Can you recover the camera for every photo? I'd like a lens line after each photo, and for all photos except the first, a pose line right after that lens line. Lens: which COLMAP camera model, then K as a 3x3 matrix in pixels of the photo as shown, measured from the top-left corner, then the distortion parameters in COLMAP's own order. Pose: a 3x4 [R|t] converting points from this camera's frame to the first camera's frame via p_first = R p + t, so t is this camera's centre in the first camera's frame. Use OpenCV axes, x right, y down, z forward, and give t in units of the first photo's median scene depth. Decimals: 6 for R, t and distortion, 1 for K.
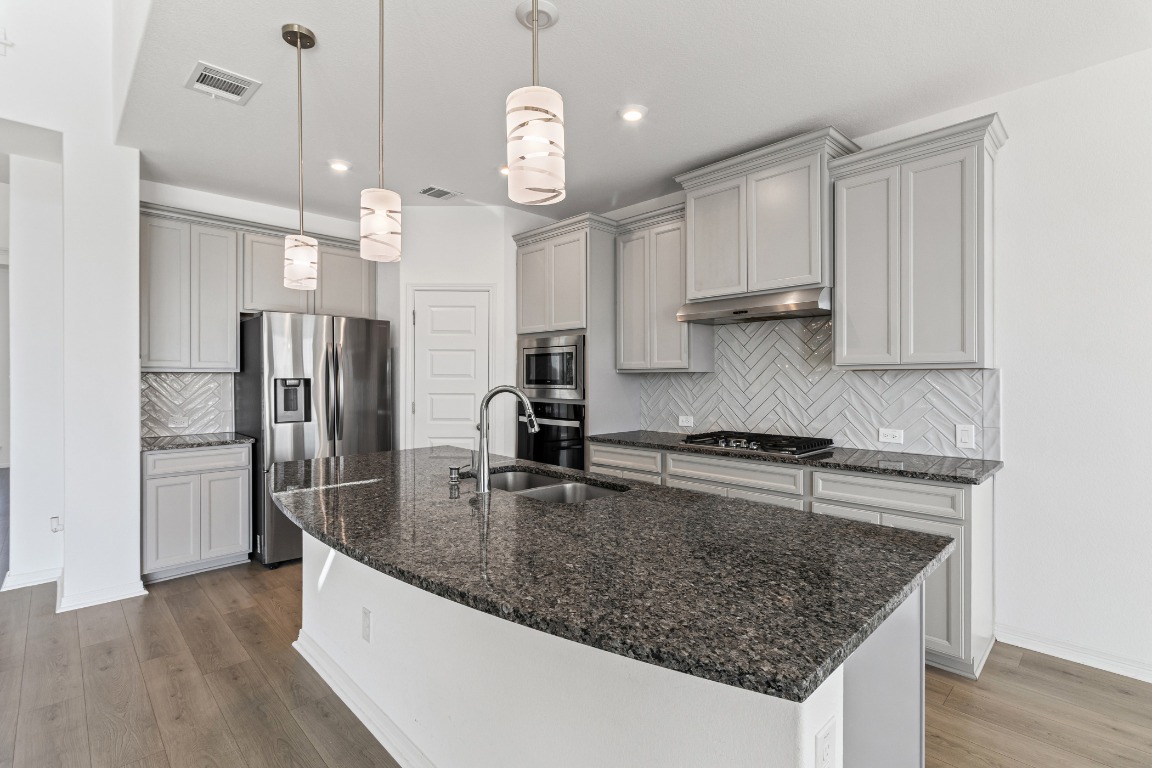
lens RADIAL K [[540.2, 0, 576.0], [0, 540.2, 384.0], [0, 0, 1]] dist [-0.000740, -0.000048]
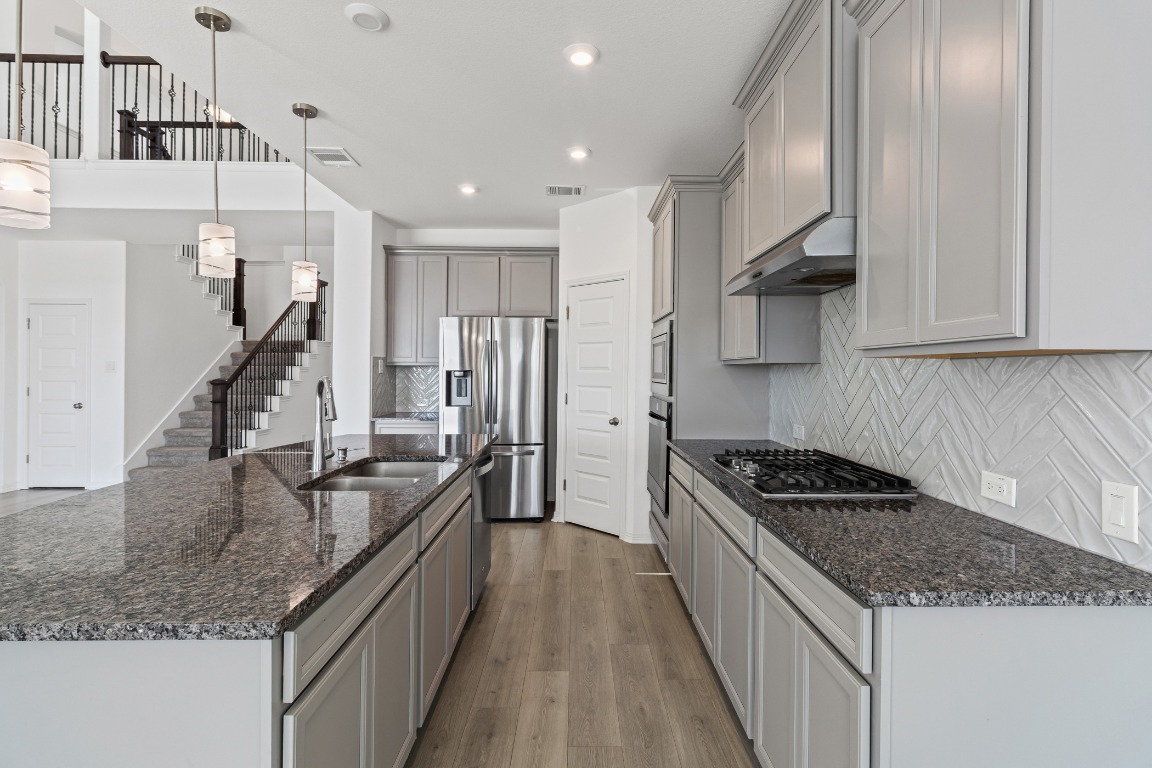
lens RADIAL K [[546.0, 0, 578.8], [0, 546.0, 377.4], [0, 0, 1]] dist [0.000265, -0.000102]
pose [[0.723444, 0.012006, -0.690279, 0.577413], [-0.011134, 0.999922, 0.005723, -0.004717], [0.690294, 0.003545, 0.723521, 0.320208]]
